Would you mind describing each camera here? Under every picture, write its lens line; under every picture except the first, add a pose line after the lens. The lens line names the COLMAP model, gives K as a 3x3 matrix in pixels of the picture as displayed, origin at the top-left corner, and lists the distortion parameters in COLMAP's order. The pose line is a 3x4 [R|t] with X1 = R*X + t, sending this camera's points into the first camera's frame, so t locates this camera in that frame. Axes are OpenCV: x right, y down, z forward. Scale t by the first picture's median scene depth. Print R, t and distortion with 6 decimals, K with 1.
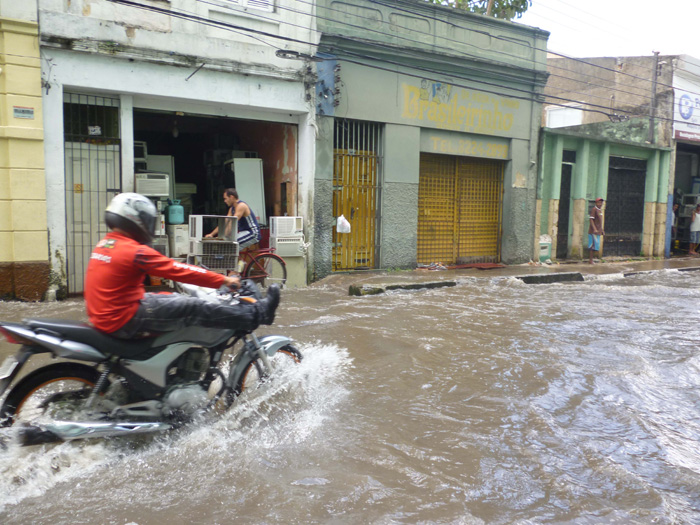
lens RADIAL K [[587.6, 0, 351.8], [0, 587.6, 262.0], [0, 0, 1]] dist [-0.009713, -0.006687]
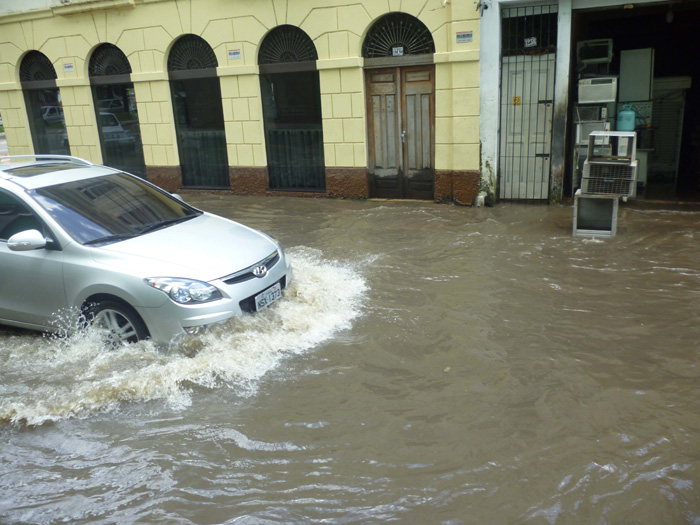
lens RADIAL K [[587.6, 0, 347.0], [0, 587.6, 262.1], [0, 0, 1]] dist [-0.009713, -0.006687]
pose [[0.539652, 0.191464, -0.819828, 0.293544], [-0.014866, 0.975812, 0.218107, -0.069023], [0.841757, -0.105515, 0.529444, 0.156499]]
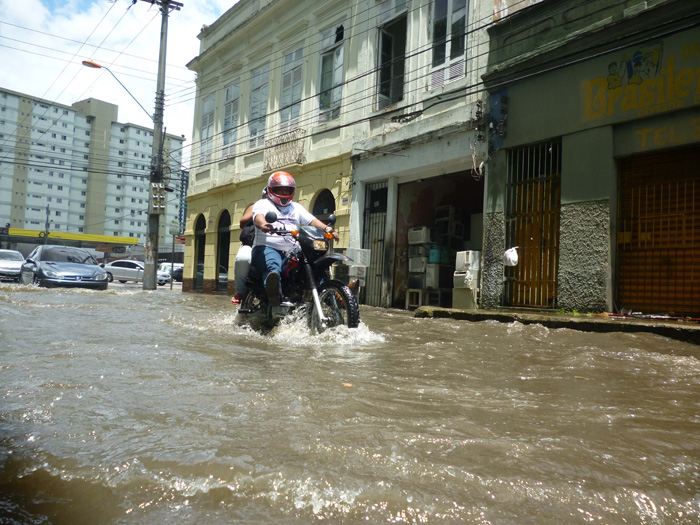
lens RADIAL K [[587.6, 0, 350.1], [0, 587.6, 263.4], [0, 0, 1]] dist [-0.009713, -0.006687]
pose [[0.024788, -0.063328, -0.997685, 1.144212], [-0.123540, 0.990148, -0.065919, 0.048706], [0.992030, 0.124888, 0.016720, 0.923228]]
